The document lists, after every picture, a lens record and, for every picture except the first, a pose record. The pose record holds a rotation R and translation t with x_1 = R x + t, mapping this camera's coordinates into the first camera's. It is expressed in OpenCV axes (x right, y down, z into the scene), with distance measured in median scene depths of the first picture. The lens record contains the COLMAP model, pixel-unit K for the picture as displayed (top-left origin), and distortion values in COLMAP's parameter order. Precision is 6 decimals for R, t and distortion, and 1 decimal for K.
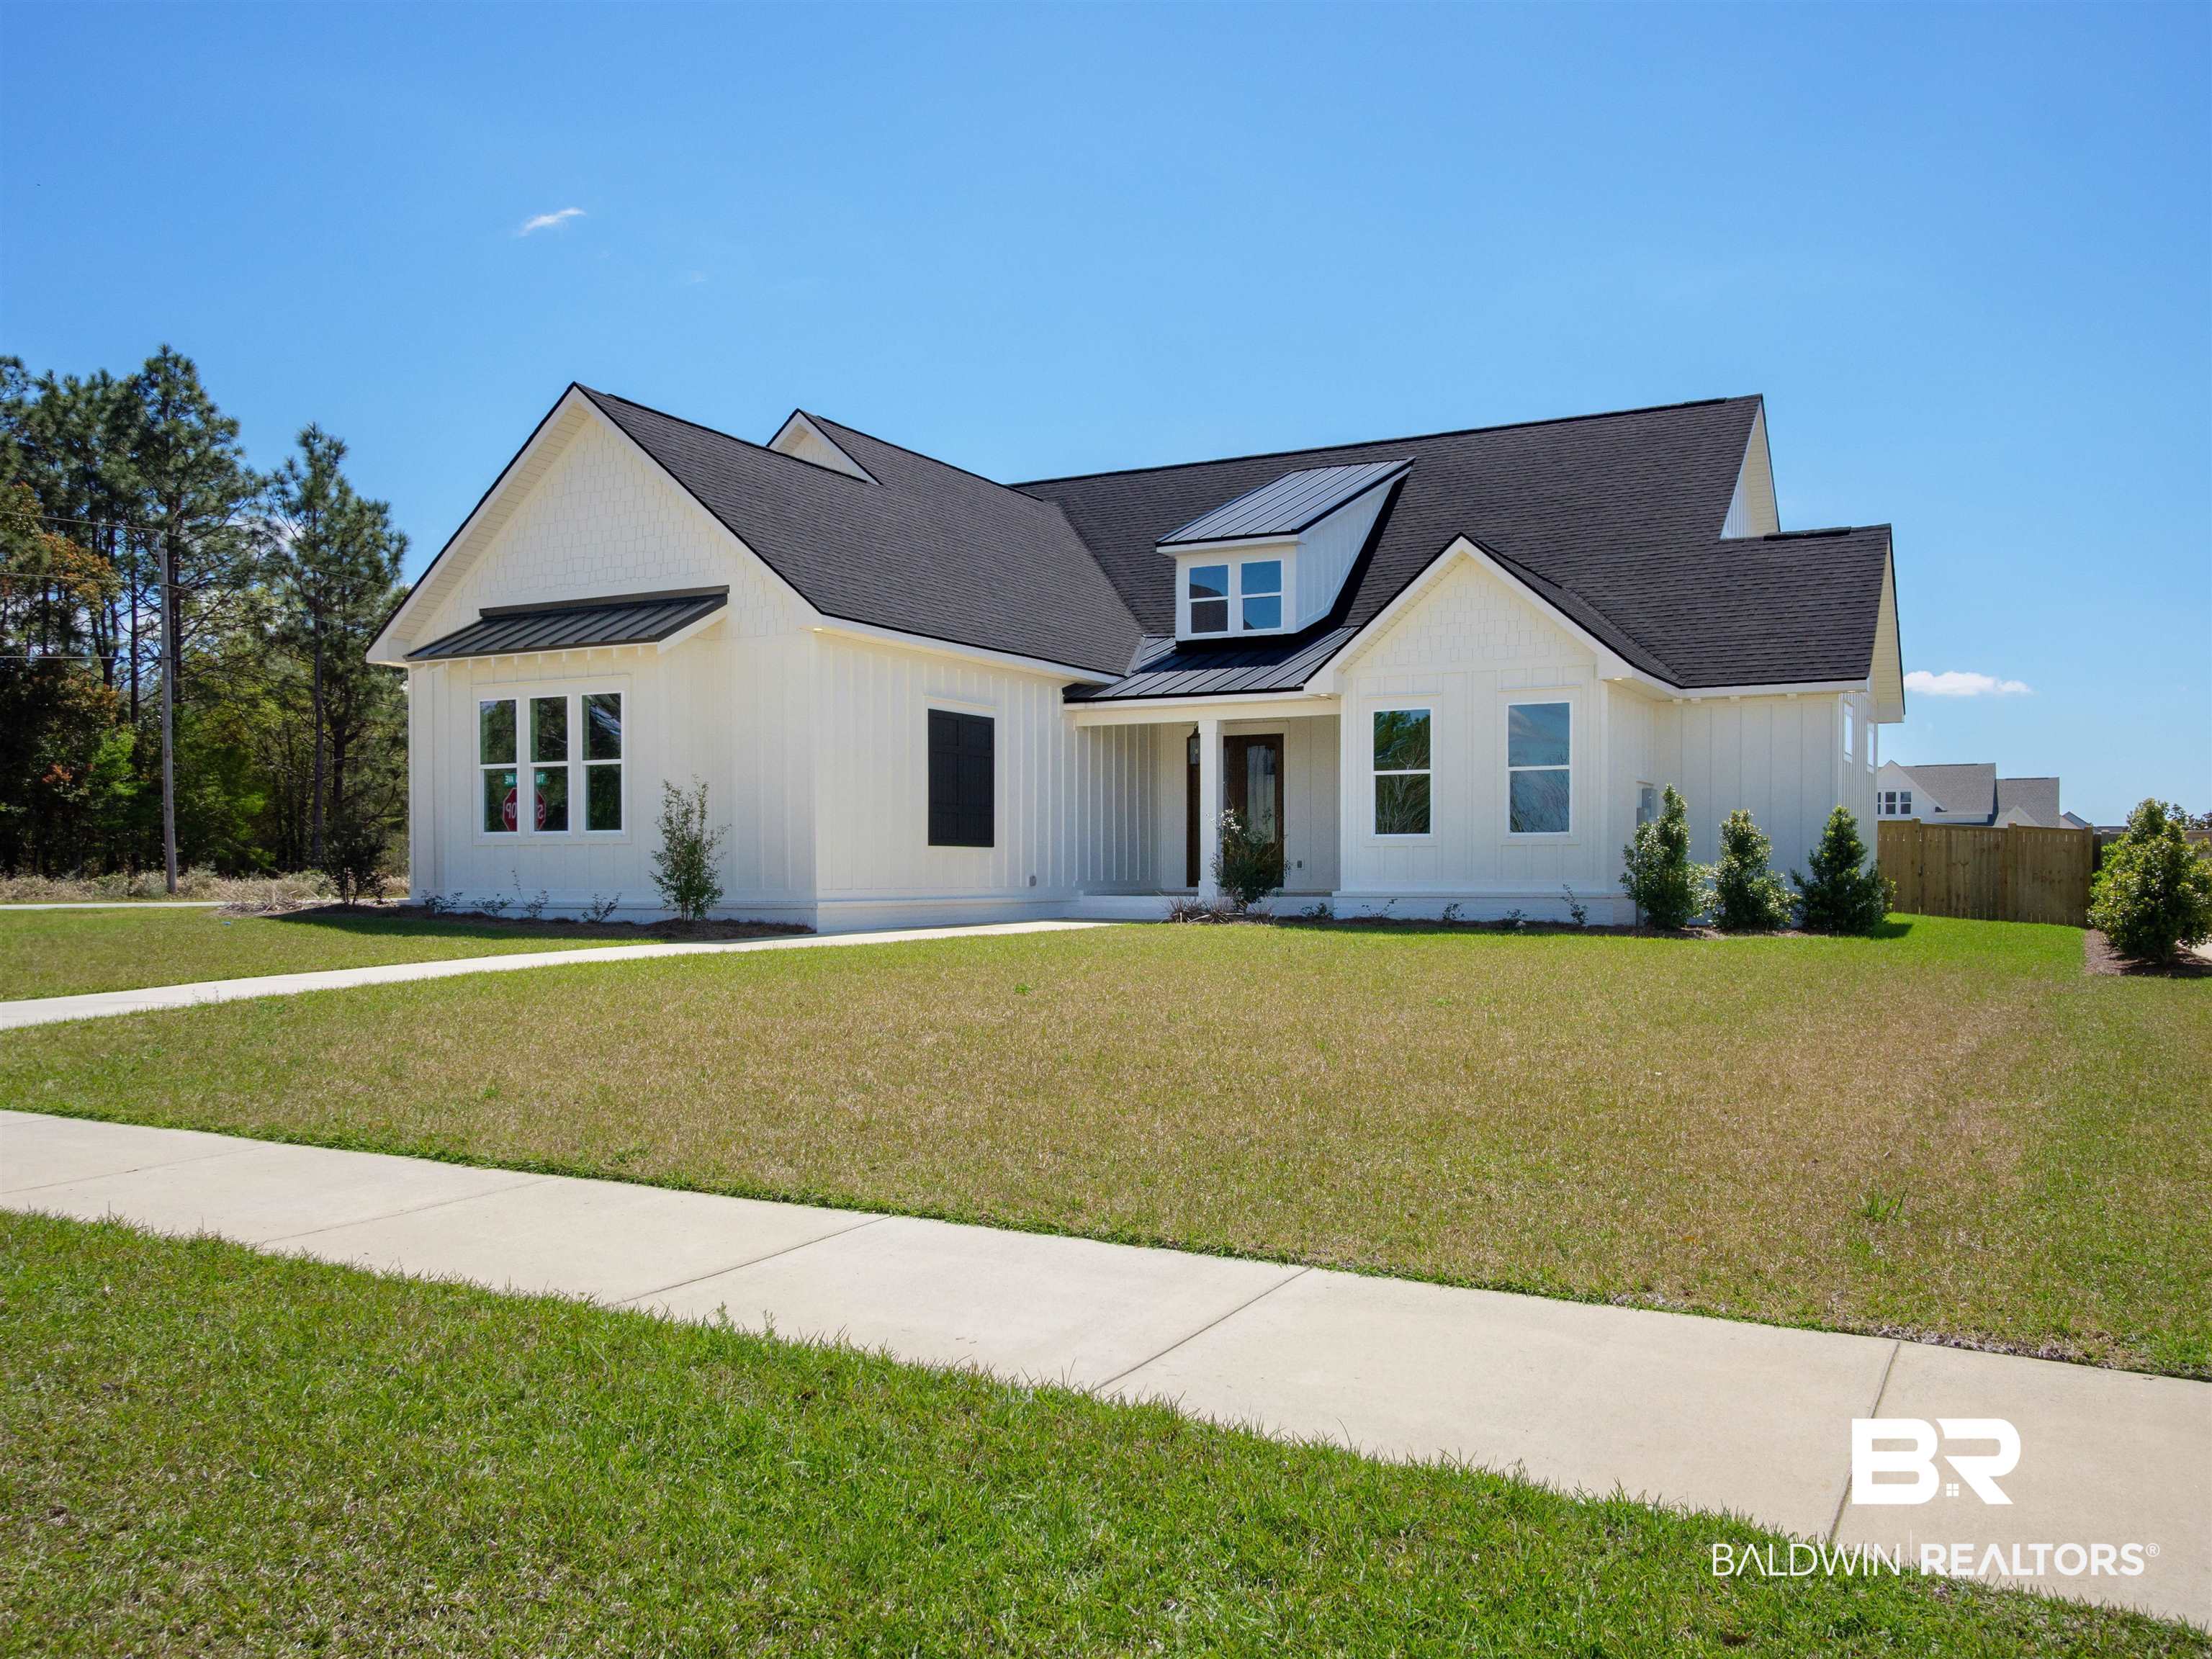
lens RADIAL K [[1812.0, 0, 1130.7], [0, 1812.0, 852.0], [0, 0, 1]] dist [0.011803, 0.002248]
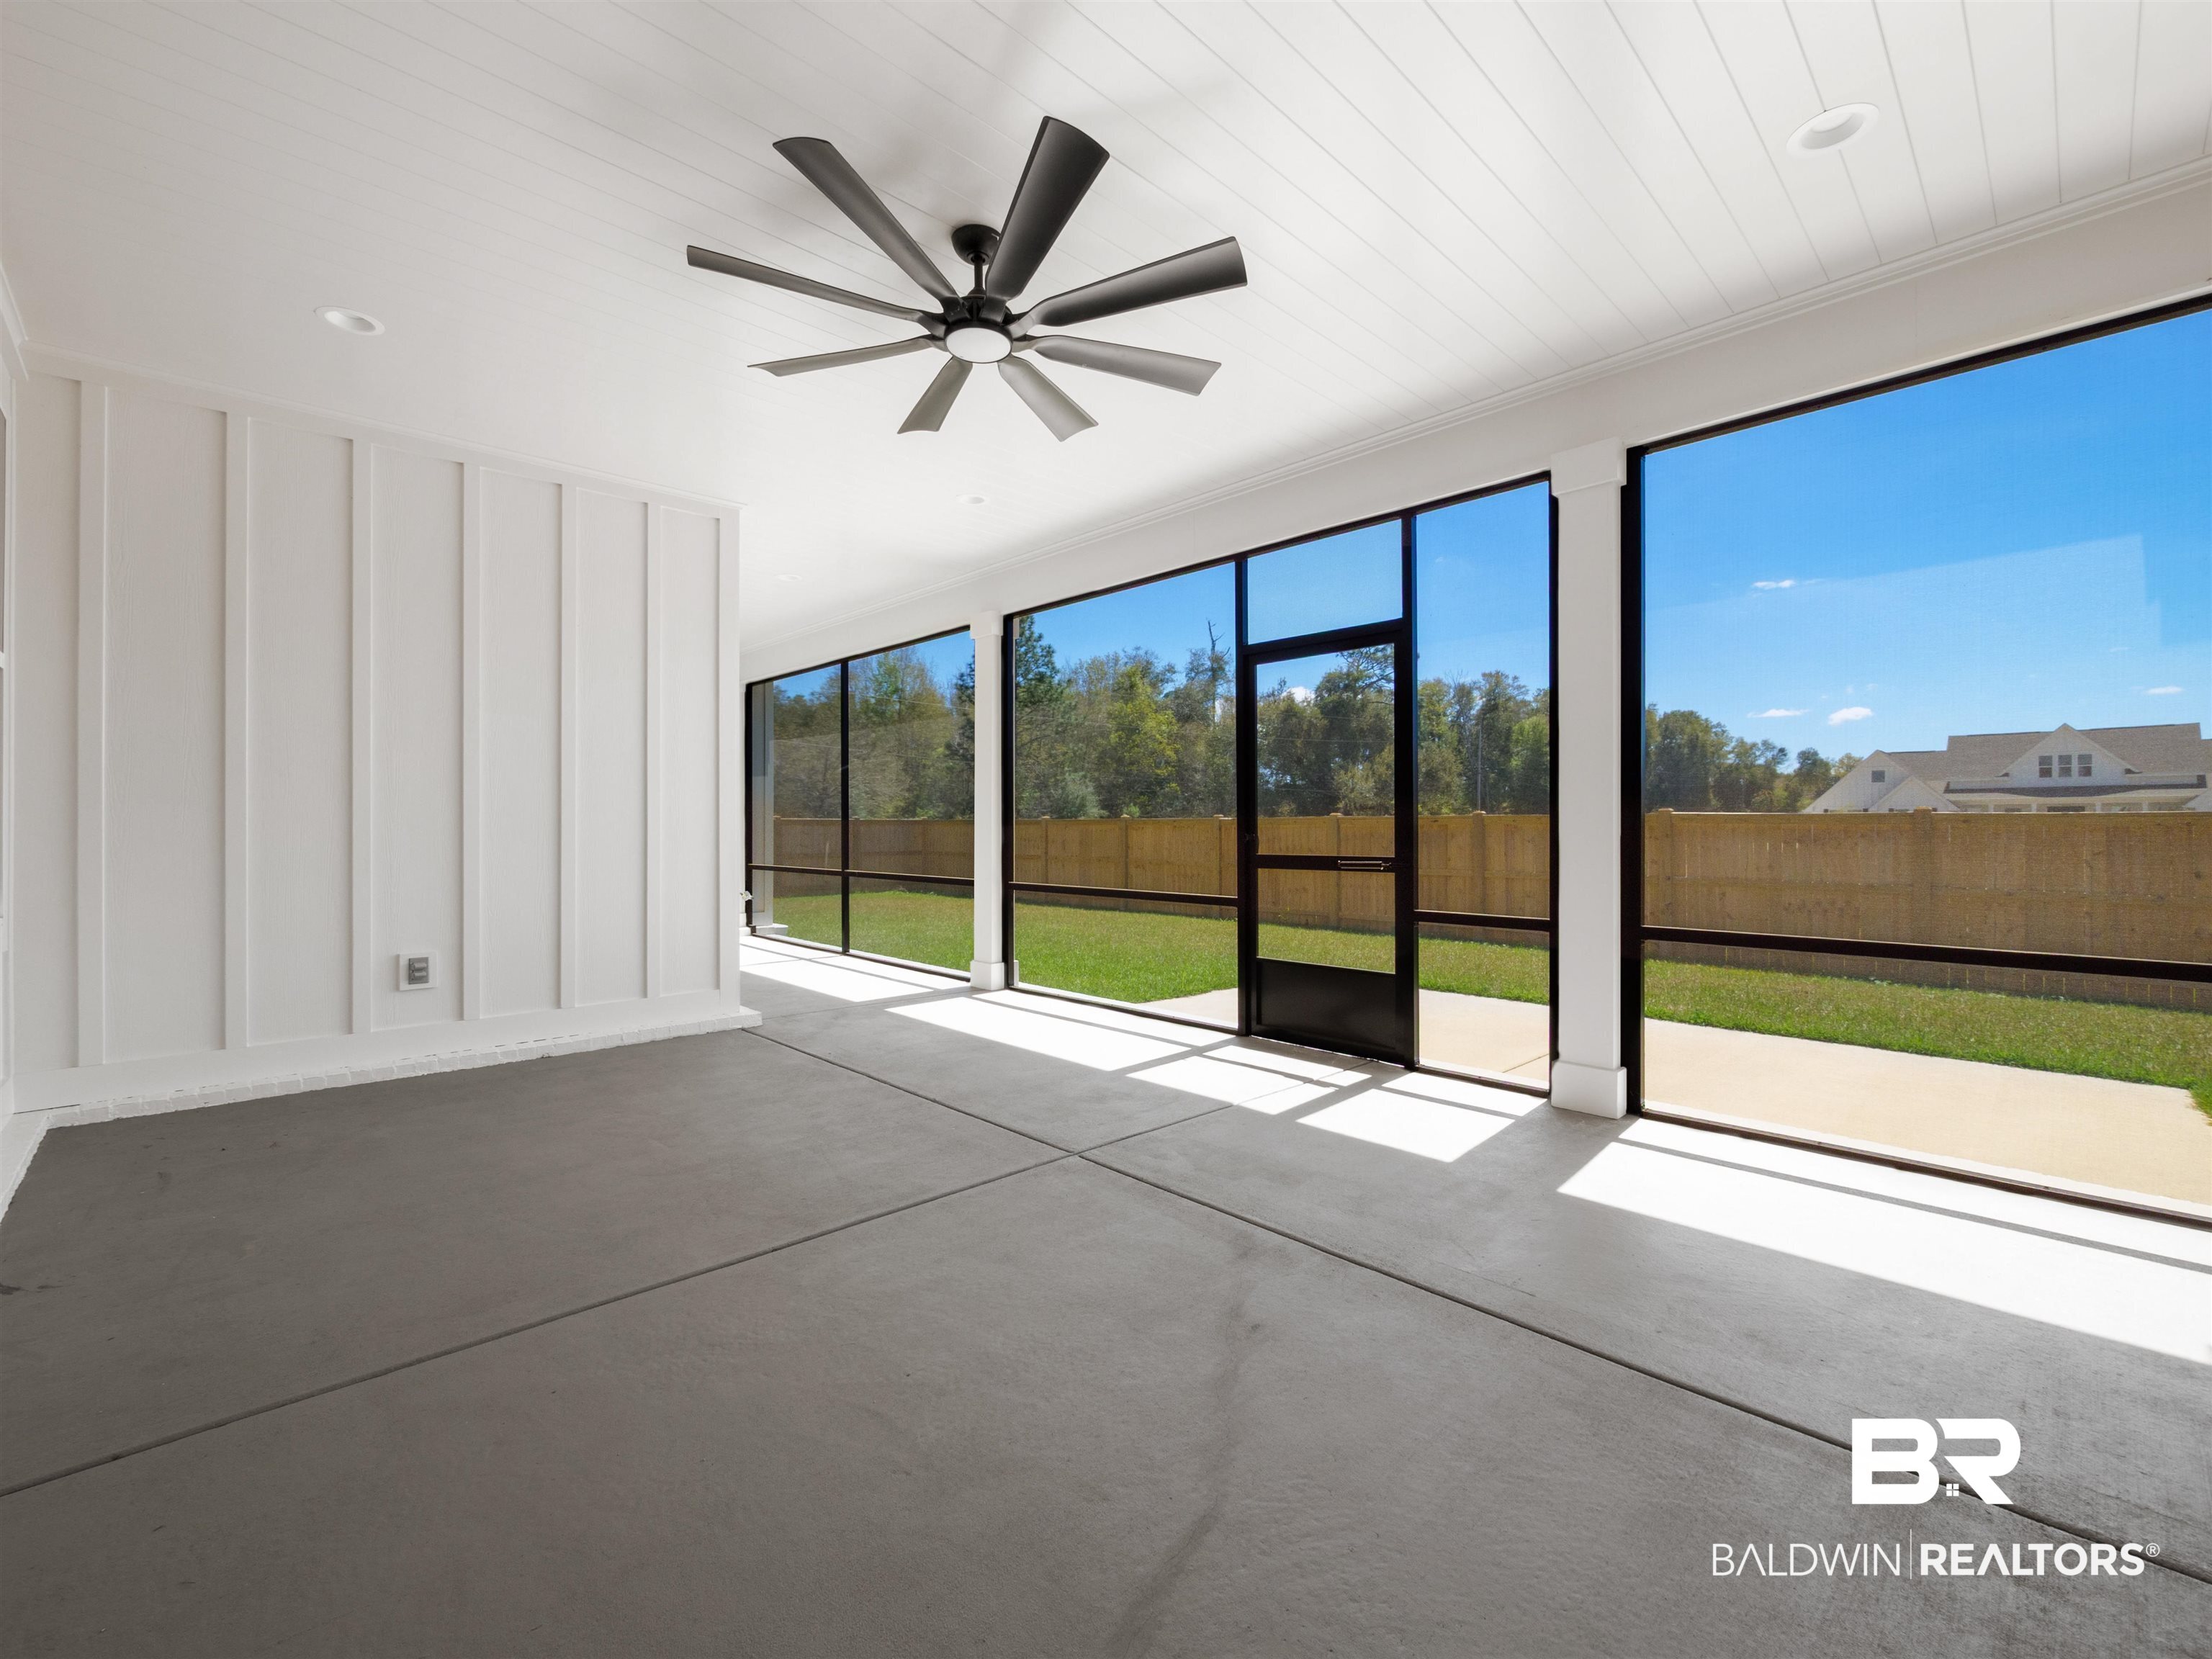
lens RADIAL K [[929.7, 0, 1100.2], [0, 929.7, 817.3], [0, 0, 1]] dist [0.001103, 0.000307]
pose [[0.945769, -0.000318, -0.324840, 0.343666], [0.001522, 0.999993, 0.003451, -0.003357], [0.324837, -0.003758, 0.945763, 1.470584]]
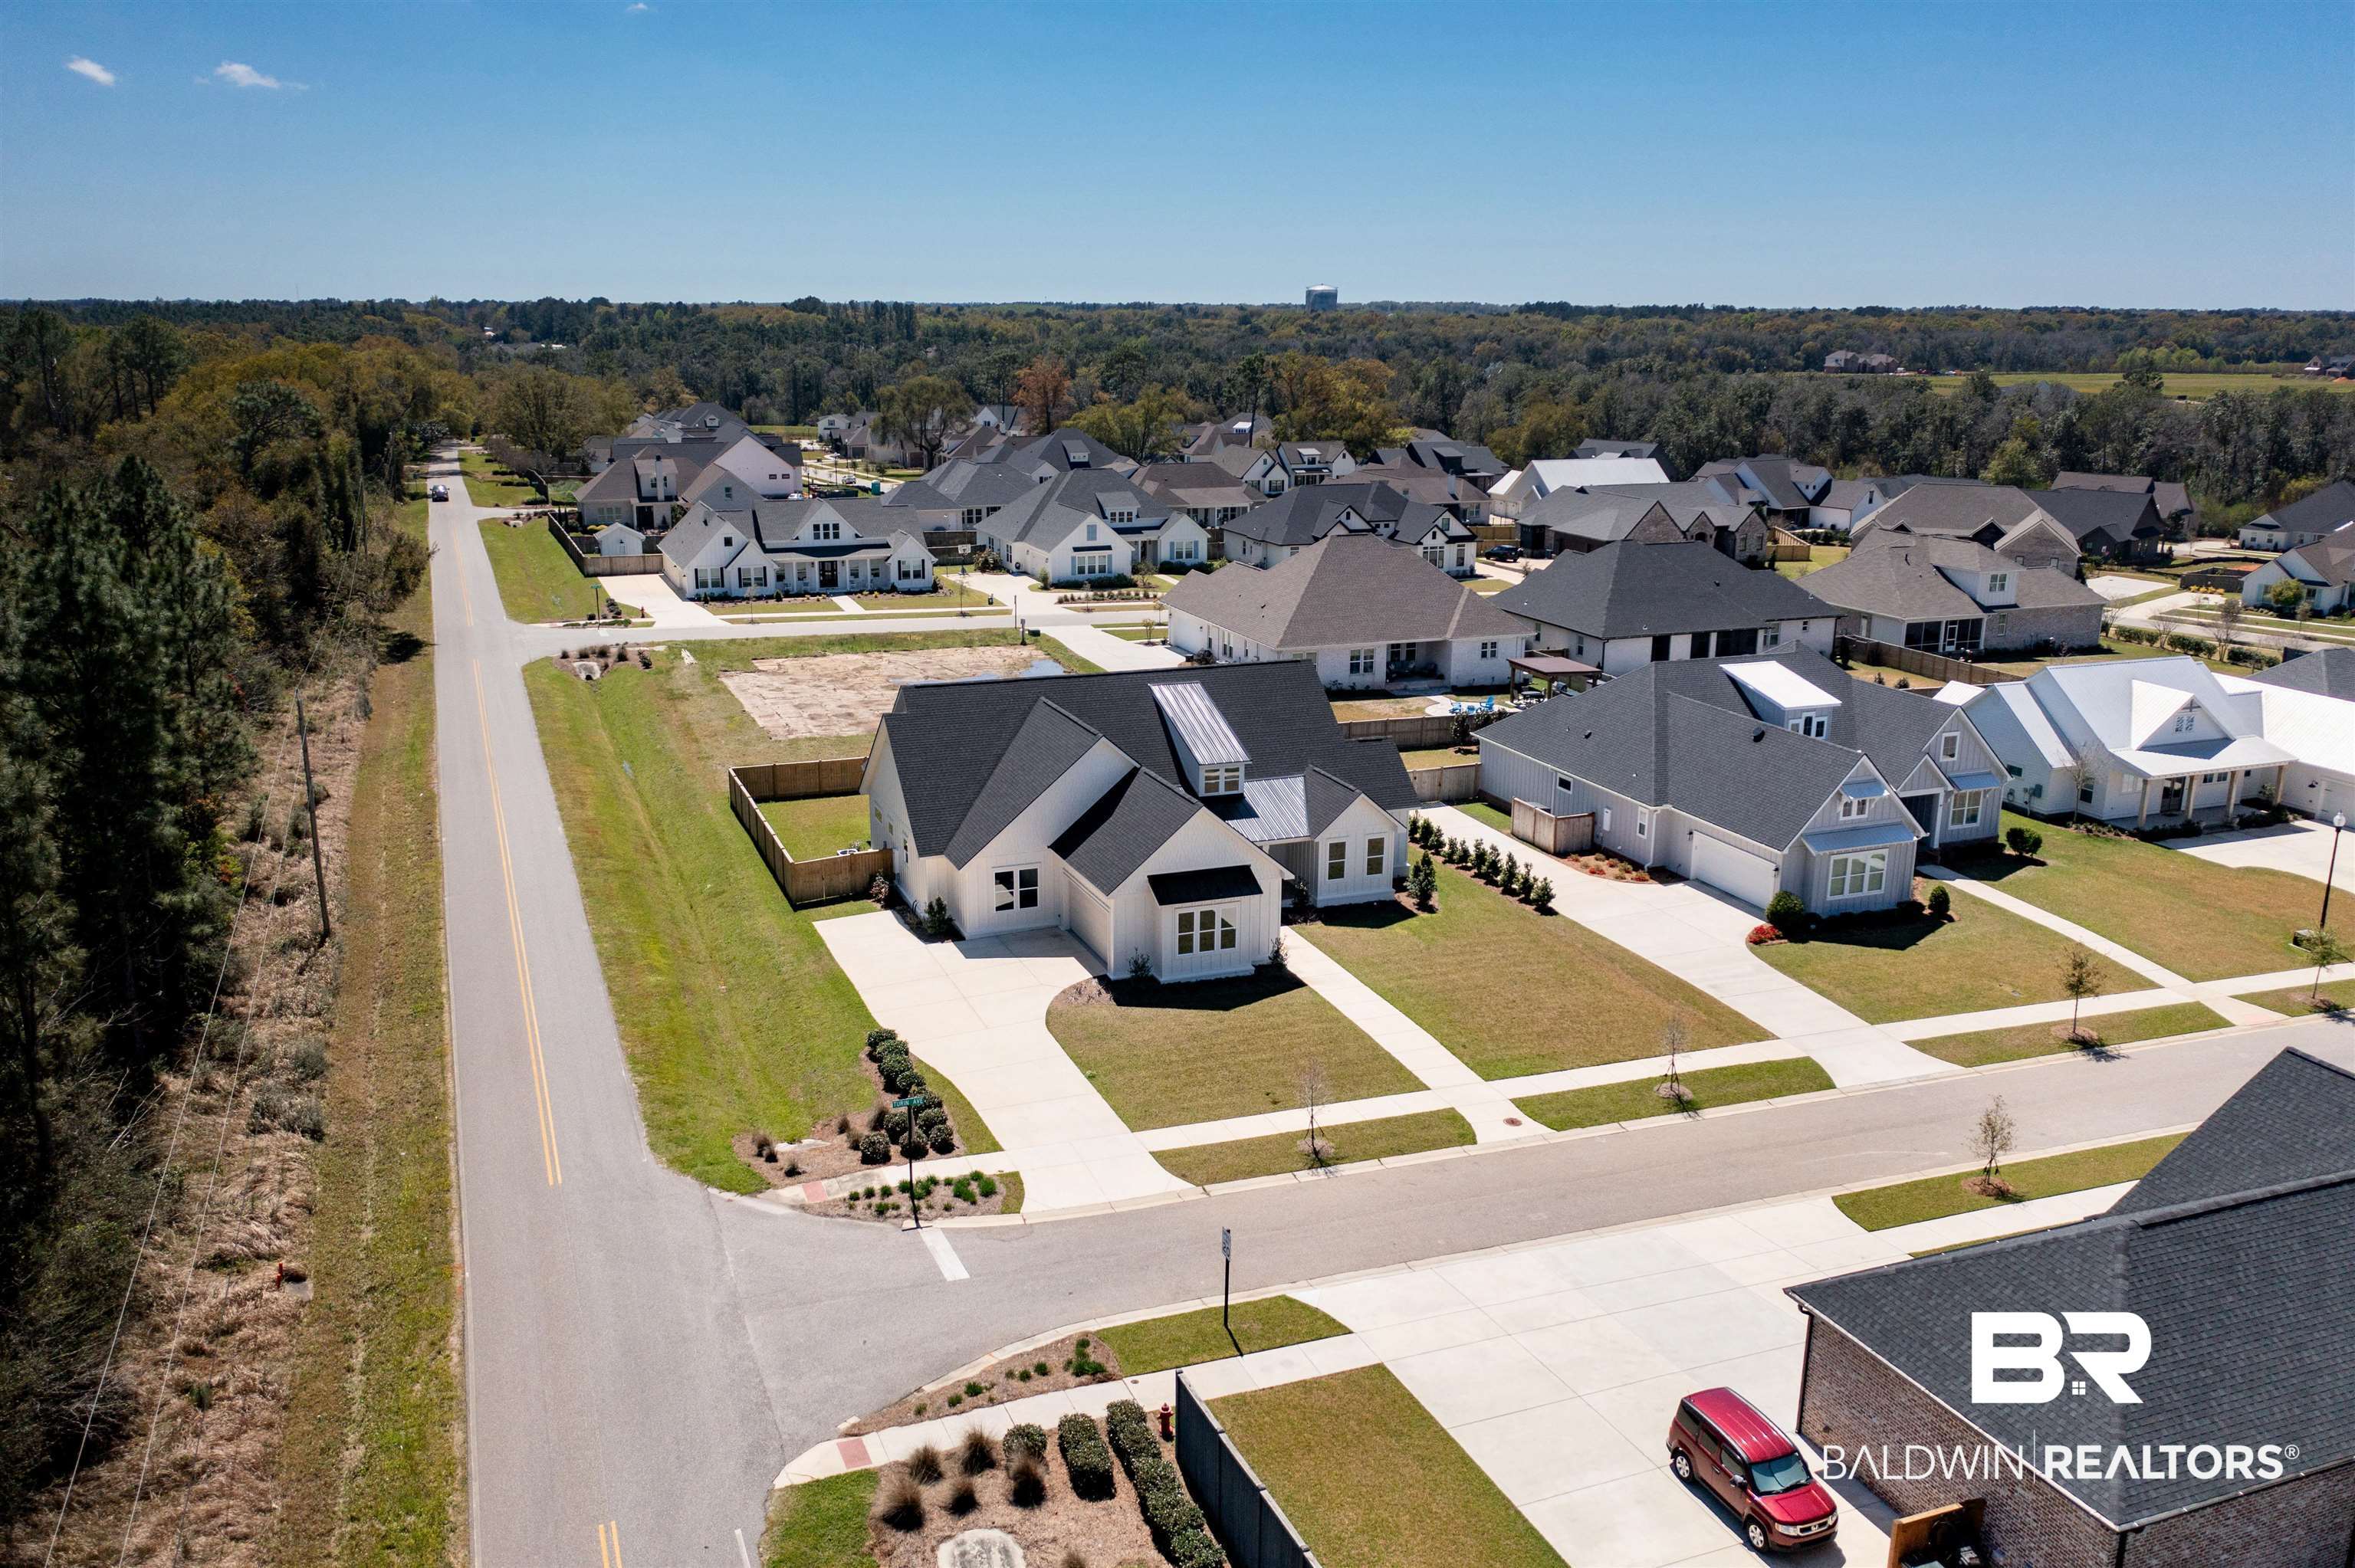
lens RADIAL K [[1881.2, 0, 1183.9], [0, 1881.2, 769.4], [0, 0, 1]] dist [-0.005250, 0.003003]
pose [[0.654099, -0.178615, 0.735017, -2.313582], [-0.015609, 0.968326, 0.249202, -0.970365], [-0.756247, -0.174476, 0.630593, -0.818355]]
